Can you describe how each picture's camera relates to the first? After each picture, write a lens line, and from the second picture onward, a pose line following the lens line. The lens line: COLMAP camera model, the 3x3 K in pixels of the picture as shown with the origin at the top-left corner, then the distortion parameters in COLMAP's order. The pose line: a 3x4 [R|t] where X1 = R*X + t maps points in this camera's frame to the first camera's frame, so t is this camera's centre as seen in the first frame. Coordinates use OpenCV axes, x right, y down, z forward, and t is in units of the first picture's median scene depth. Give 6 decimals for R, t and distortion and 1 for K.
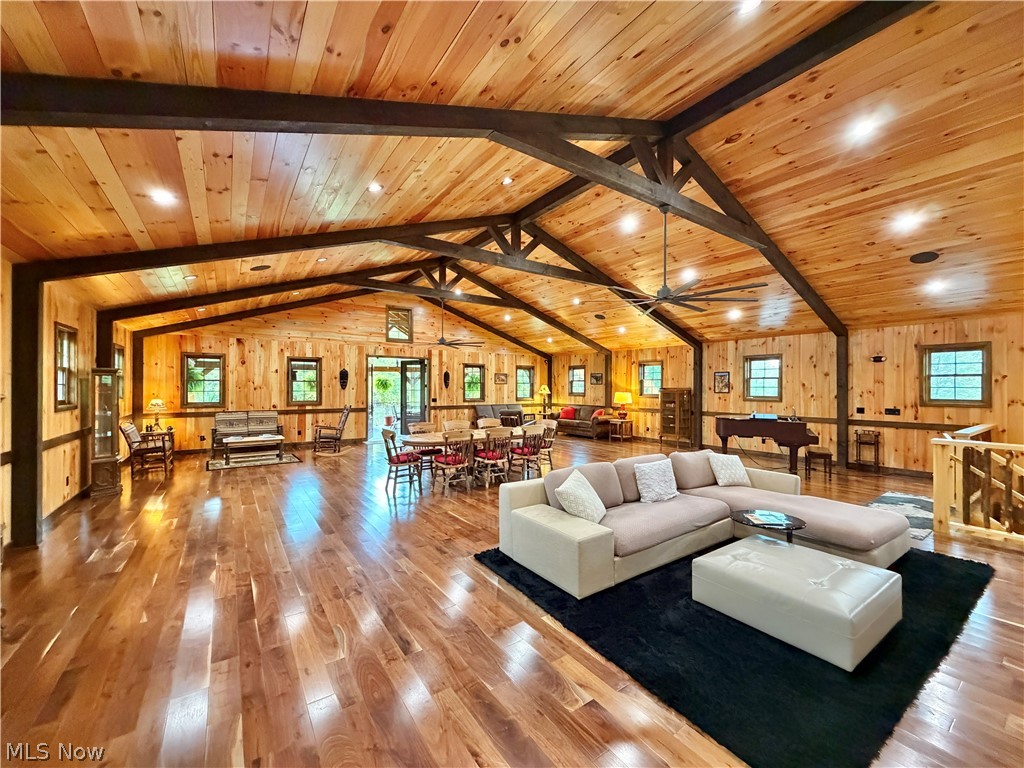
lens RADIAL K [[407.9, 0, 509.3], [0, 407.9, 384.6], [0, 0, 1]] dist [-0.001410, -0.000059]
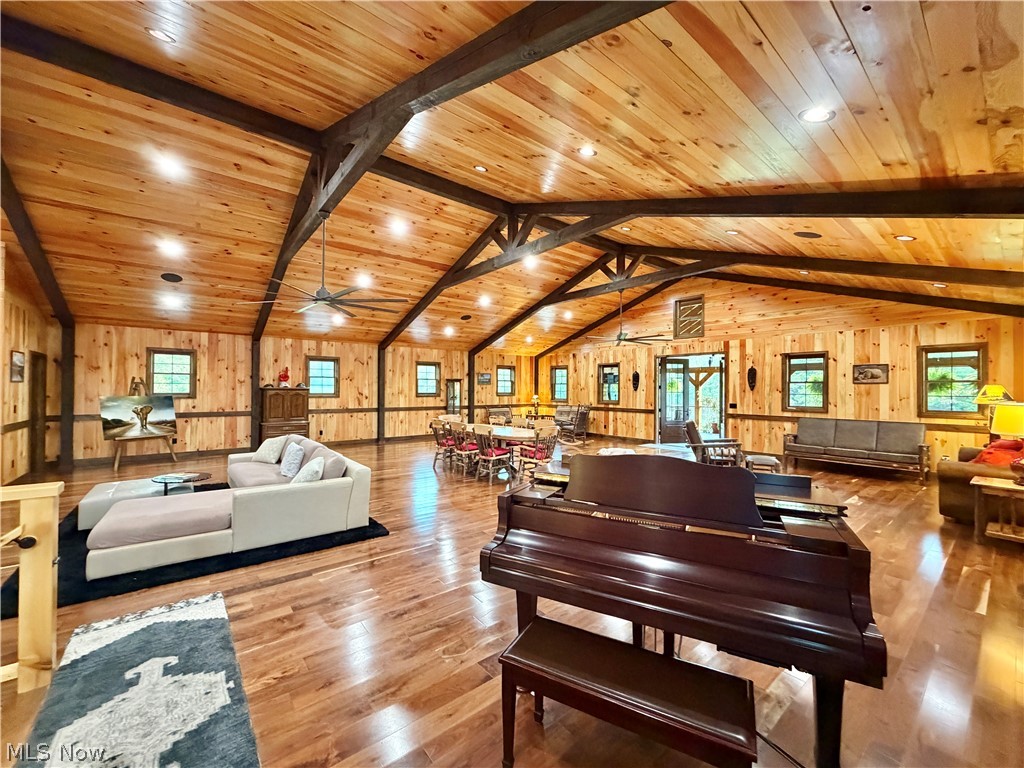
lens RADIAL K [[407.9, 0, 509.3], [0, 407.9, 384.6], [0, 0, 1]] dist [-0.001410, -0.000059]
pose [[0.065527, -0.011377, -0.997786, 0.554574], [0.000346, 0.999935, -0.011379, 0.006656], [0.997851, 0.000400, 0.065527, 0.531656]]
